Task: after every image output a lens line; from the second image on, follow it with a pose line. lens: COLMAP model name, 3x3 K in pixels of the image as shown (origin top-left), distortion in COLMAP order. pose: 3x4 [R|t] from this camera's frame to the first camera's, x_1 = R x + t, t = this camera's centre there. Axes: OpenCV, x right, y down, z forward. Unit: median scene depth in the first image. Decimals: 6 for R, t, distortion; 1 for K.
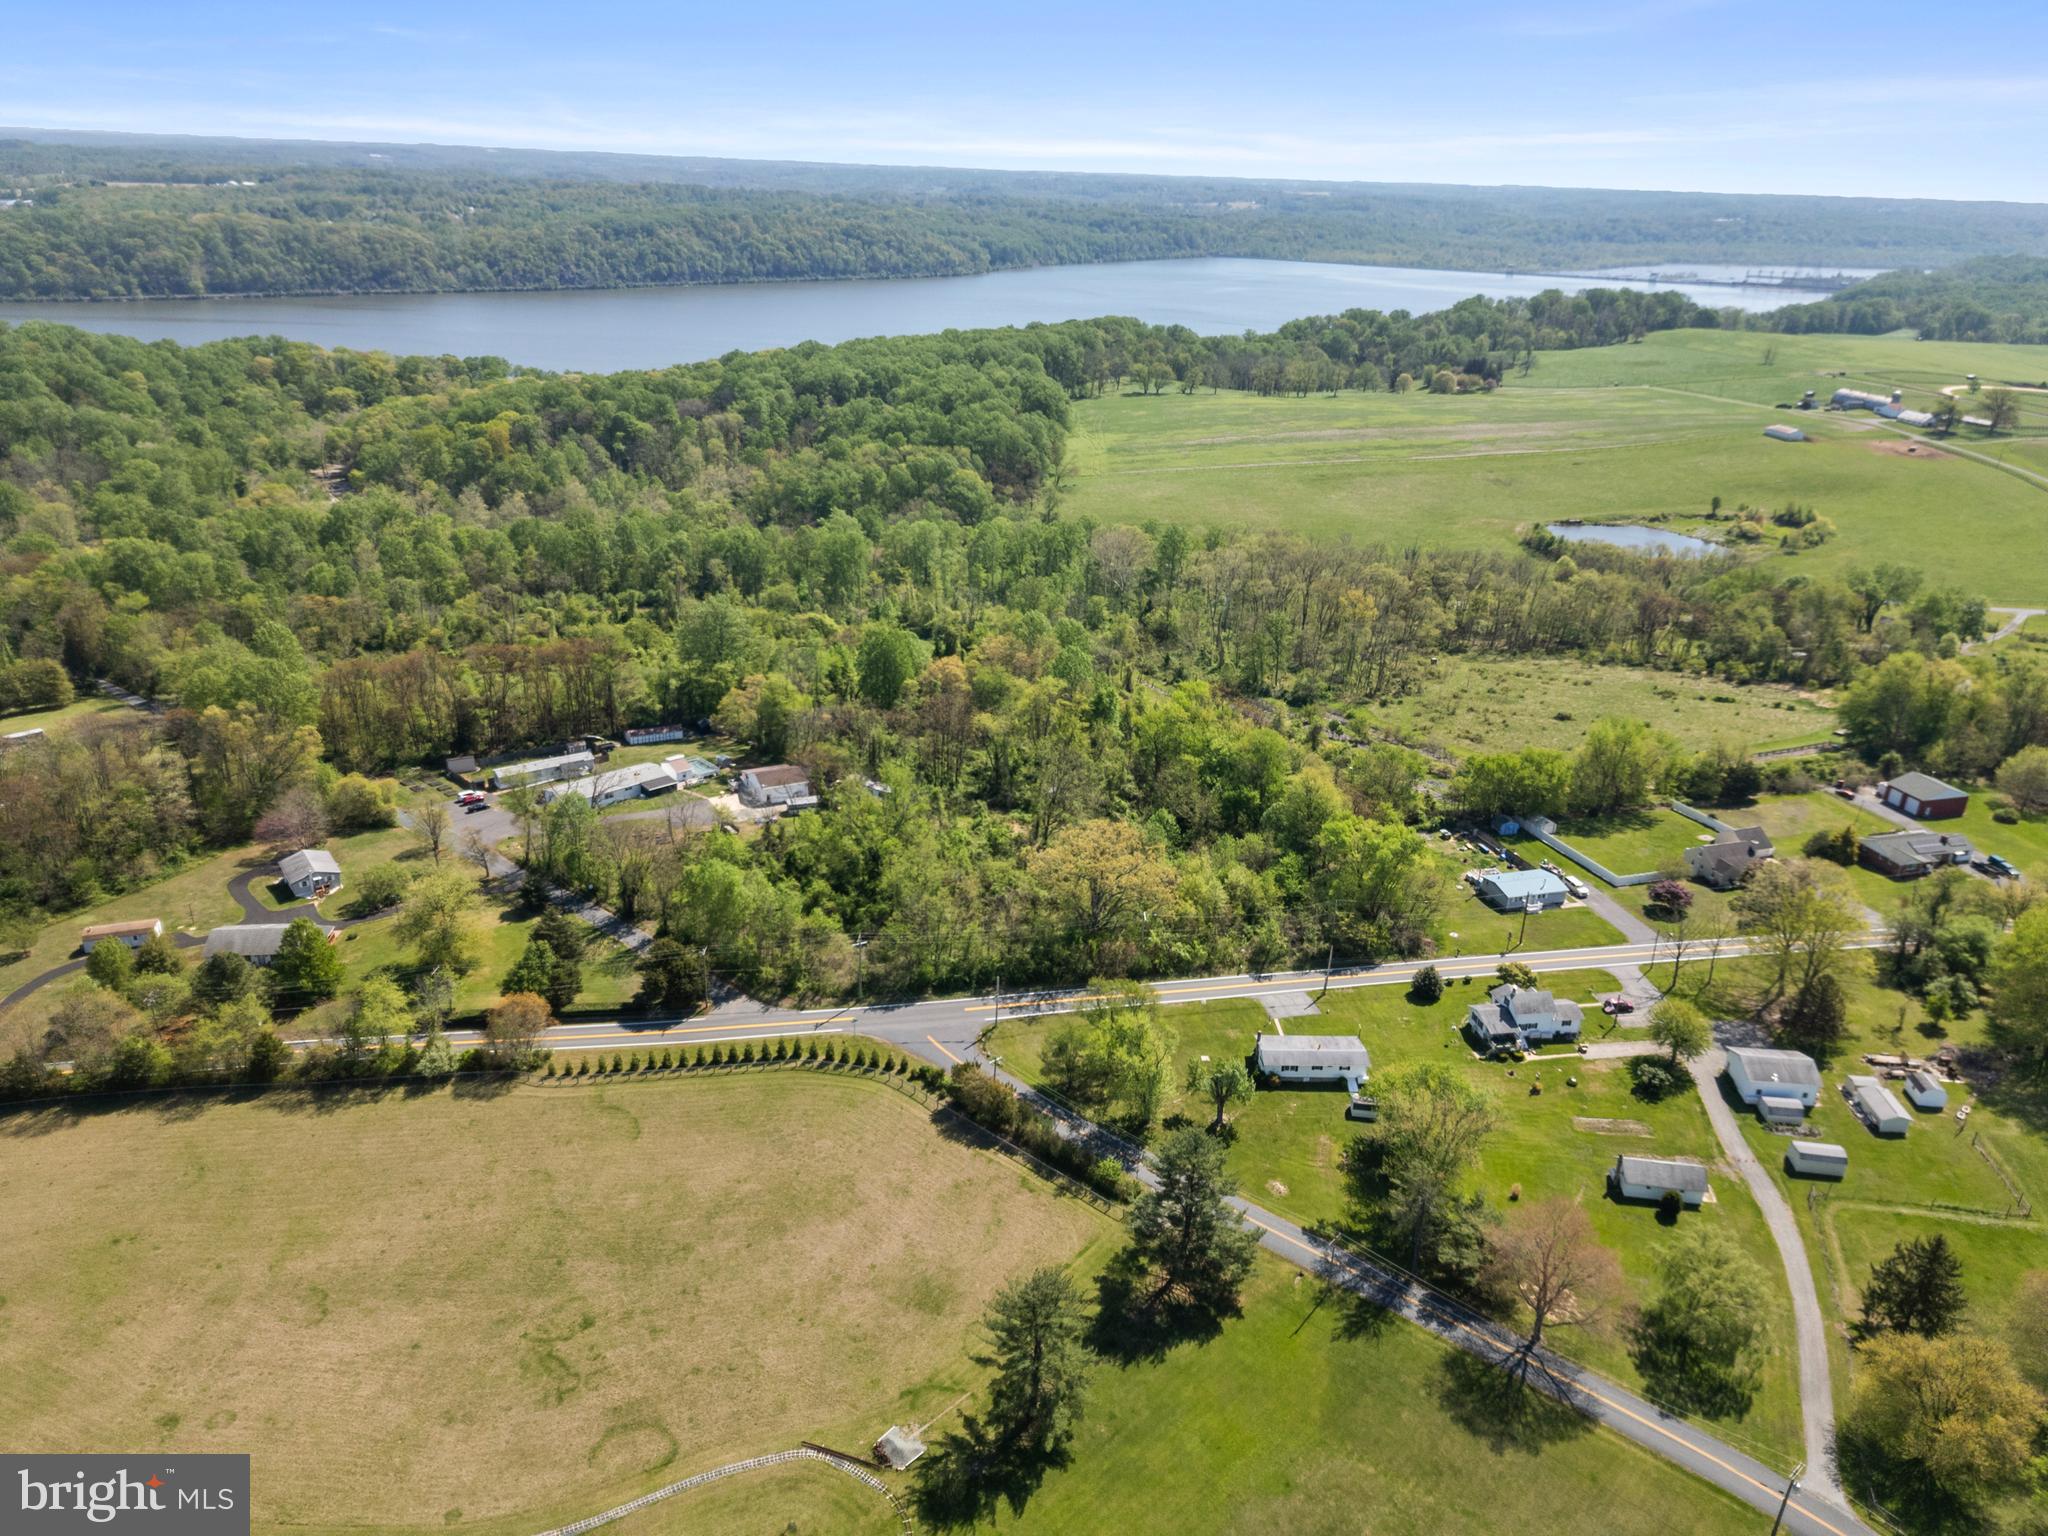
lens RADIAL K [[1440.6, 0, 1008.2], [0, 1440.6, 767.4], [0, 0, 1]] dist [0.054910, -0.055701]
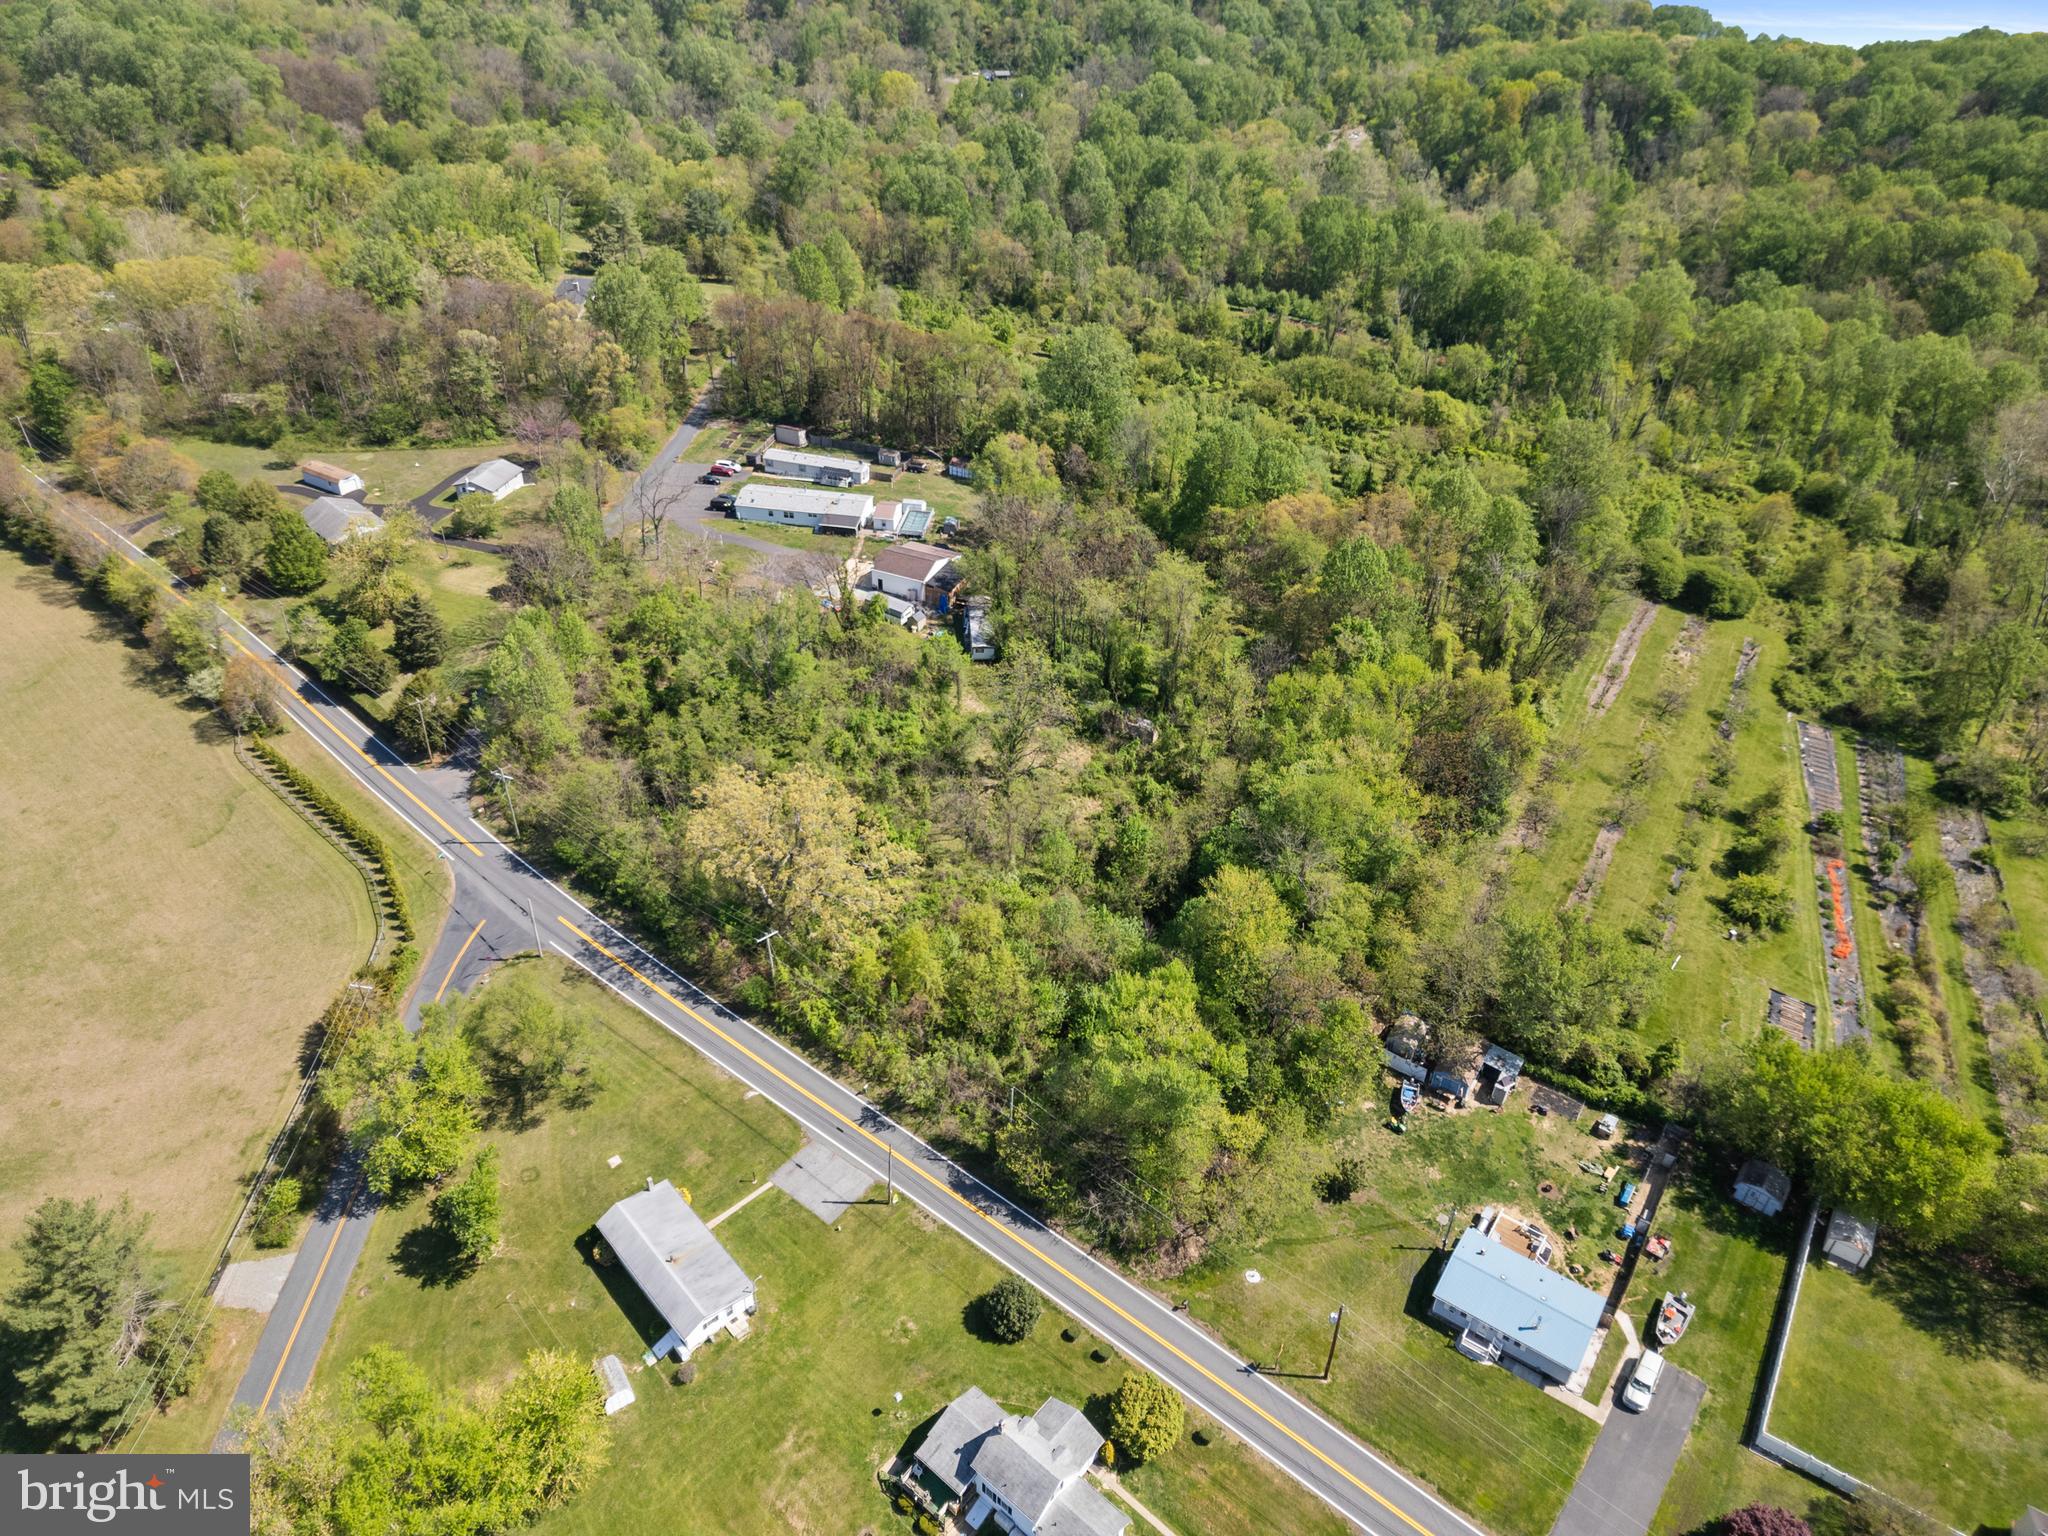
lens RADIAL K [[1440.6, 0, 1008.2], [0, 1440.6, 767.4], [0, 0, 1]] dist [0.054910, -0.055701]
pose [[0.628419, 0.443285, -0.639209, 0.572931], [-0.300511, 0.896289, 0.326128, -0.223076], [0.717484, -0.012856, 0.696457, 0.644239]]
